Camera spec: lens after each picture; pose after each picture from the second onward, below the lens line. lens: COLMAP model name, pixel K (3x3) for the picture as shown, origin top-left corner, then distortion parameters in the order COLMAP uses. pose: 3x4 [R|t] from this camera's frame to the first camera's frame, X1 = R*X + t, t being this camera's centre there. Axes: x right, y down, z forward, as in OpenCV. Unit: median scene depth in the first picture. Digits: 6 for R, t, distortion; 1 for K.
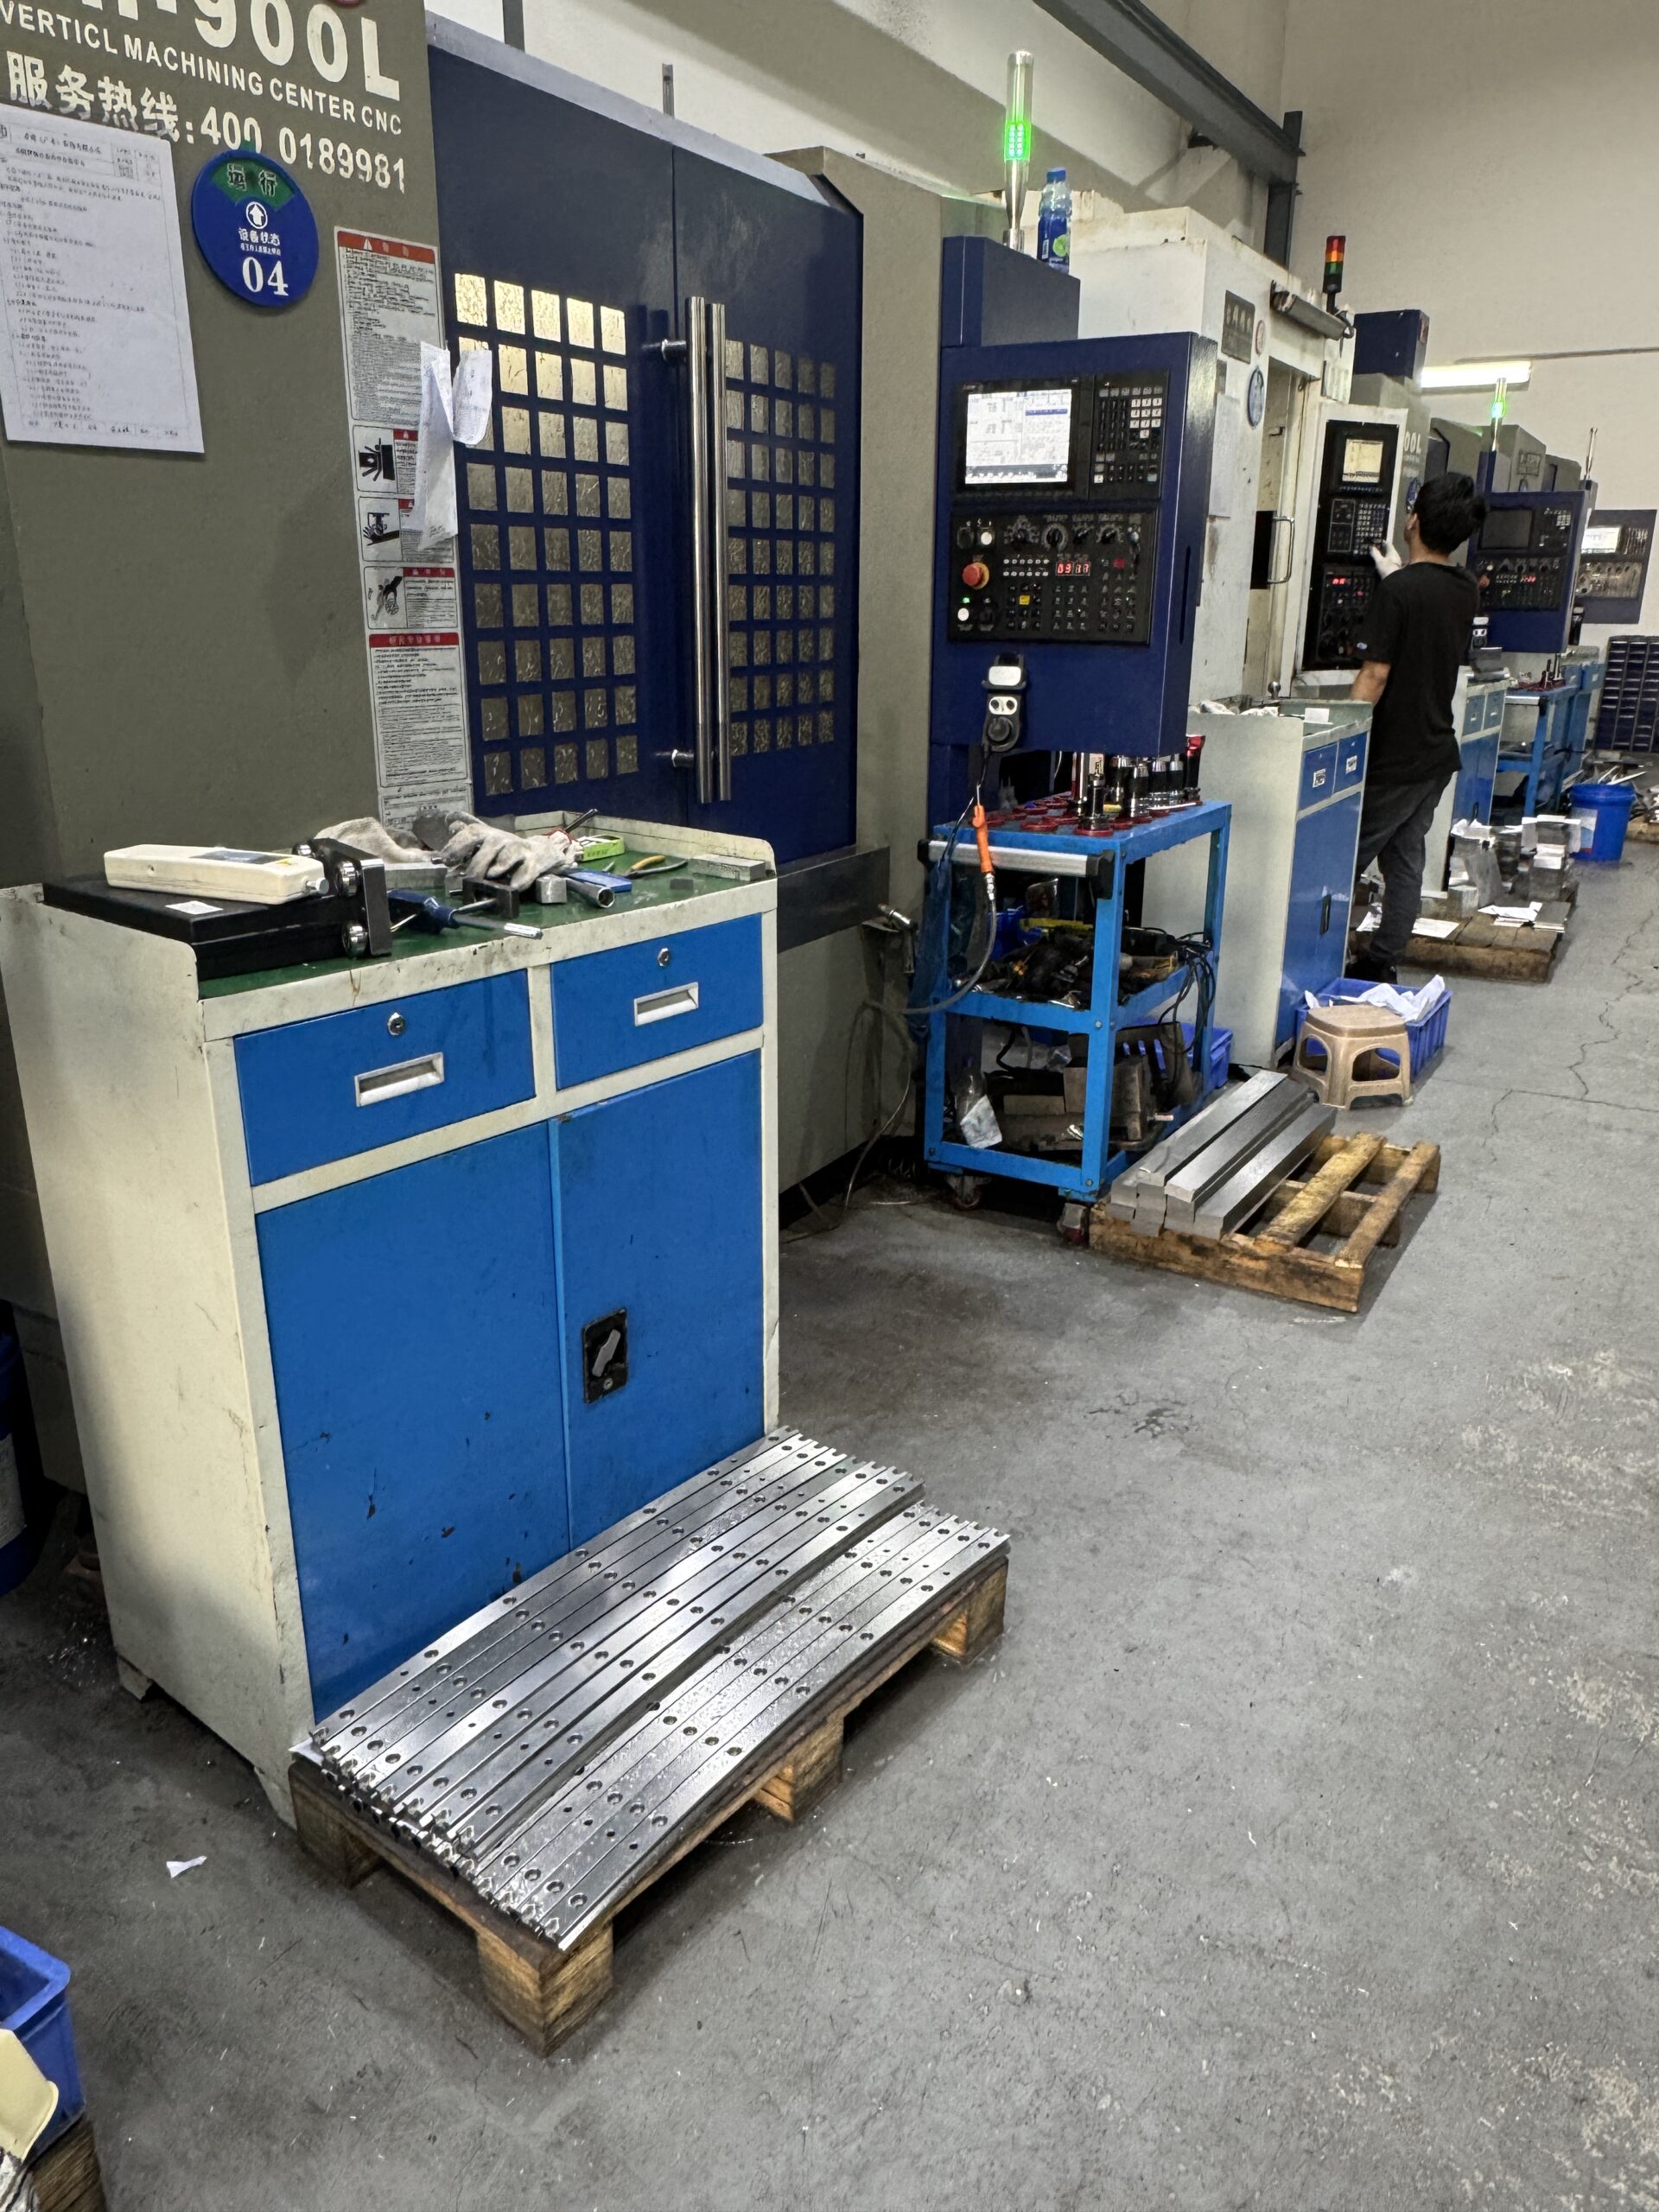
lens RADIAL K [[1529.1, 0, 829.5], [0, 1529.1, 1106.0], [0, 0, 1]] dist [-0.001705, -0.003483]
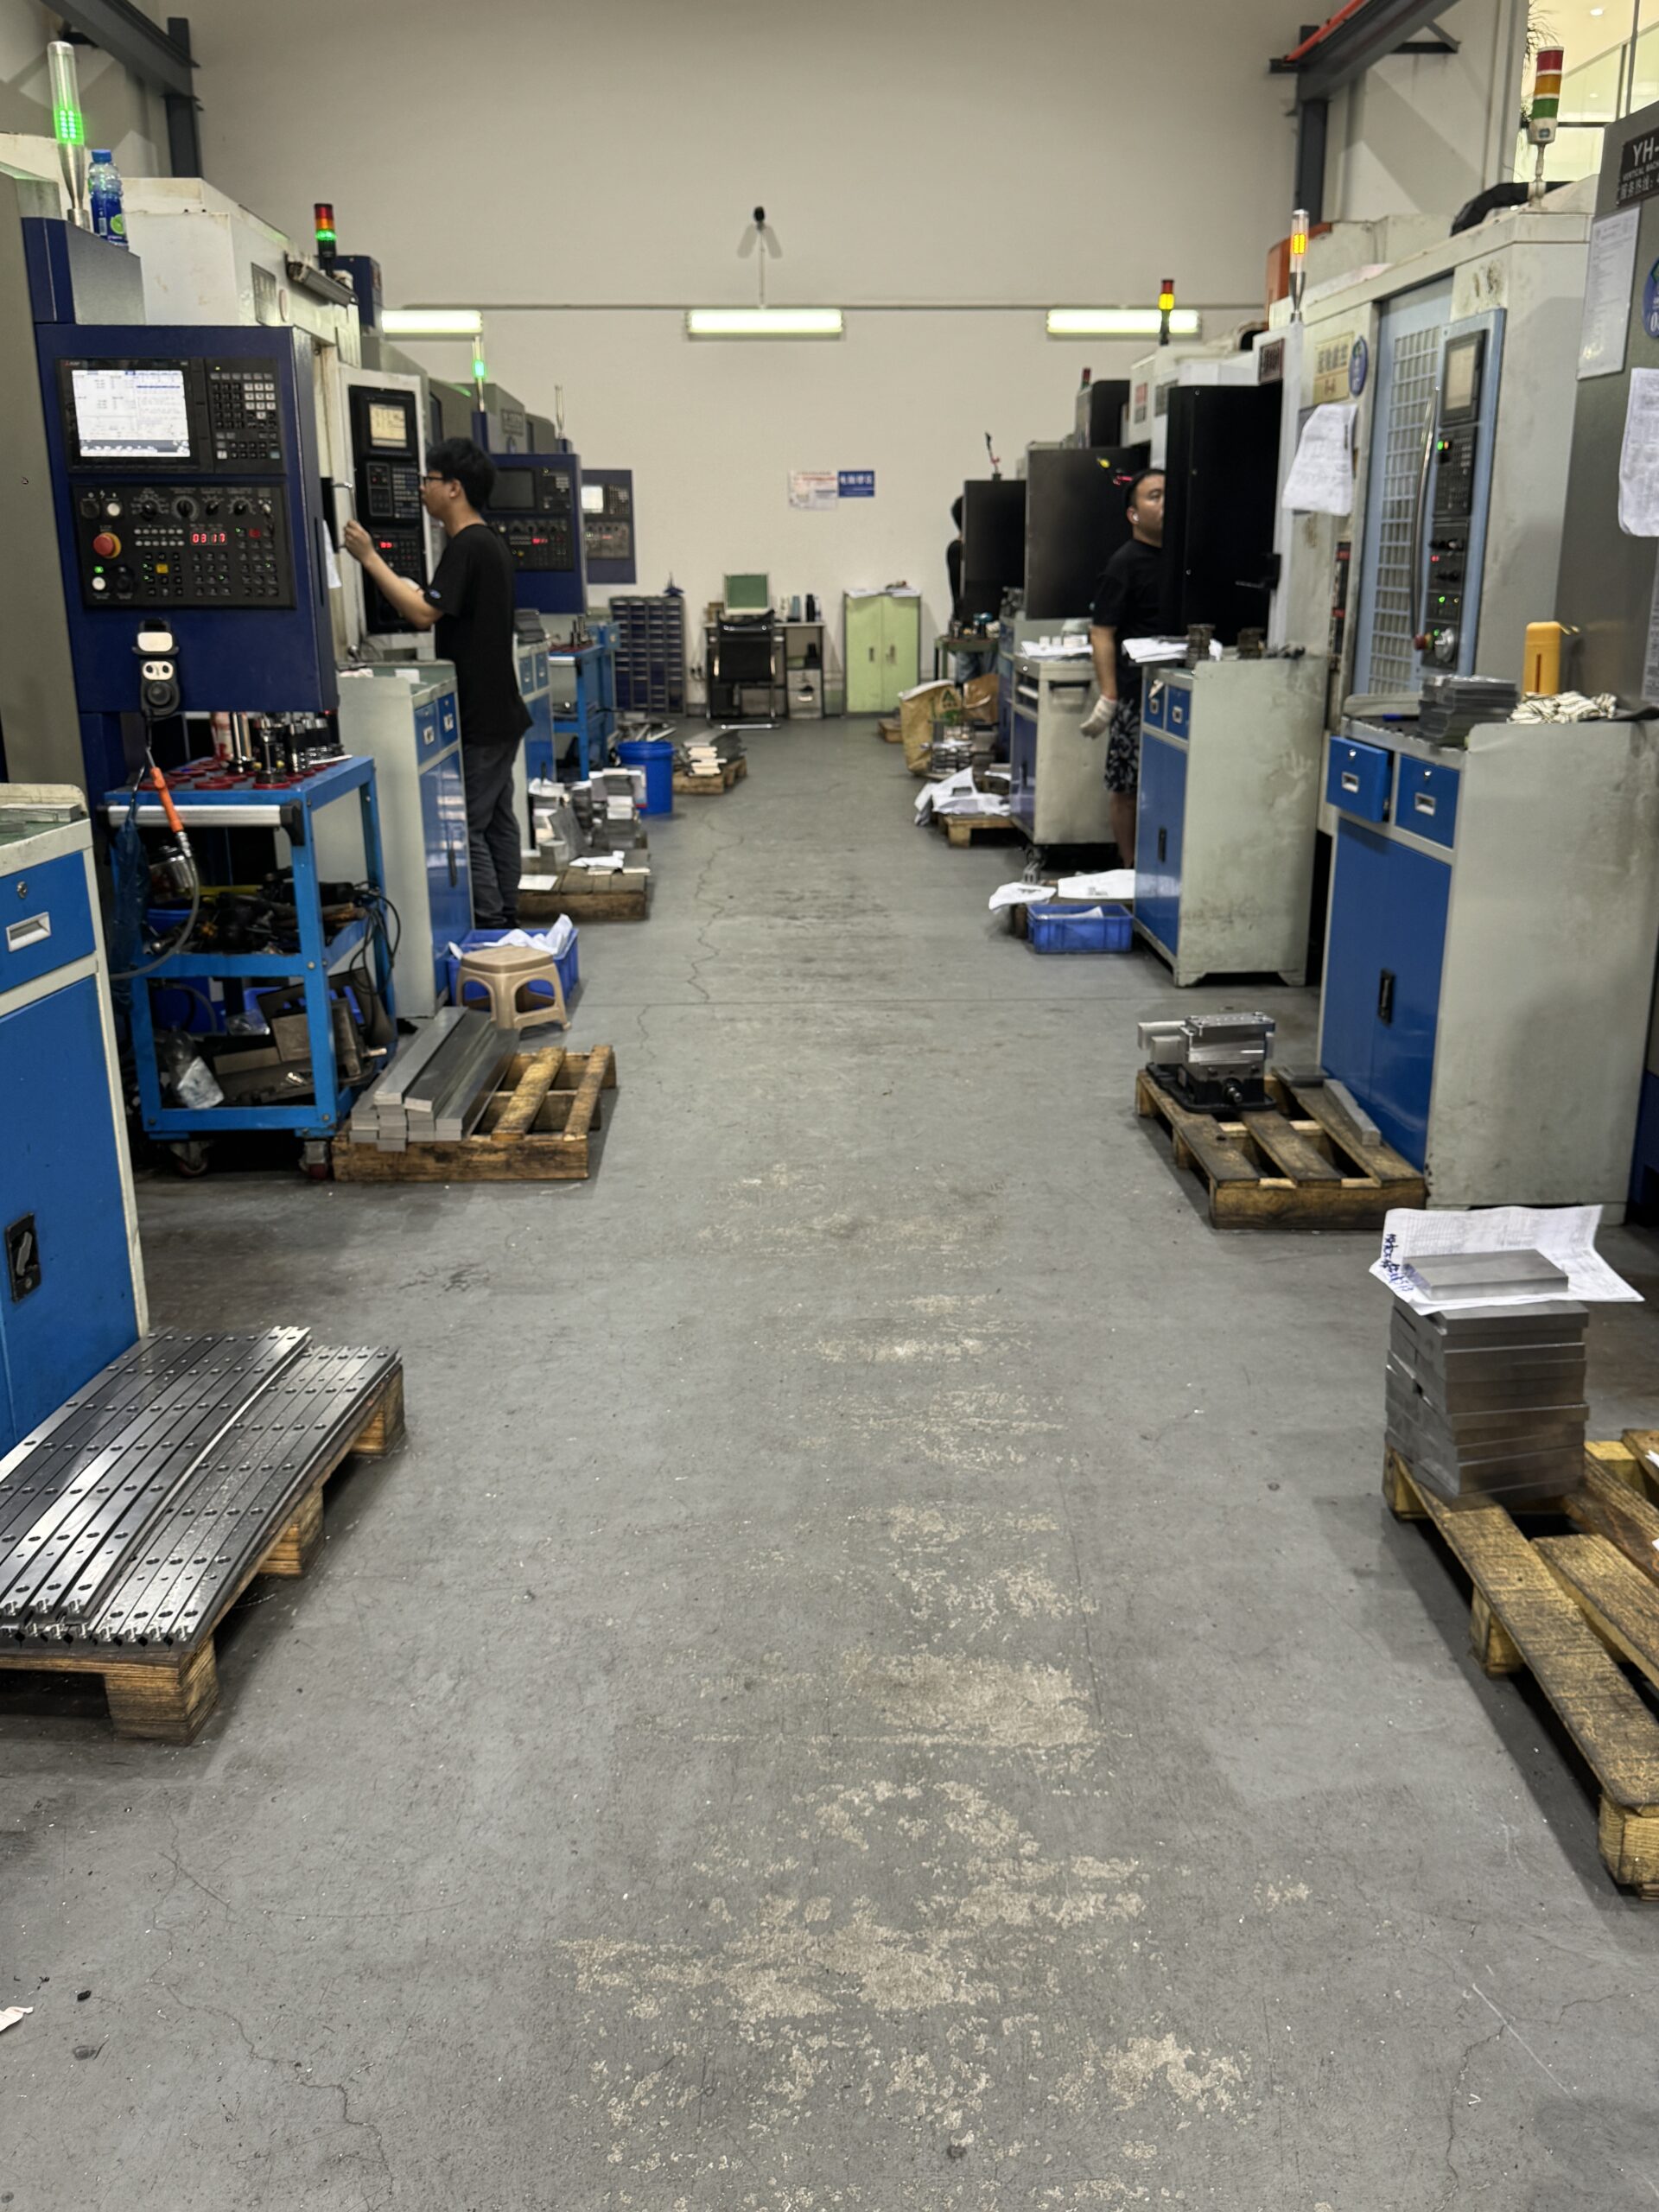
lens RADIAL K [[1853.8, 0, 829.5], [0, 1853.8, 1106.0], [0, 0, 1]] dist [0.097909, -0.211544]
pose [[0.836543, -0.162360, 0.523293, -0.214307], [0.181240, 0.983319, 0.015357, 0.086929], [-0.517057, 0.081995, 0.852015, -0.277688]]
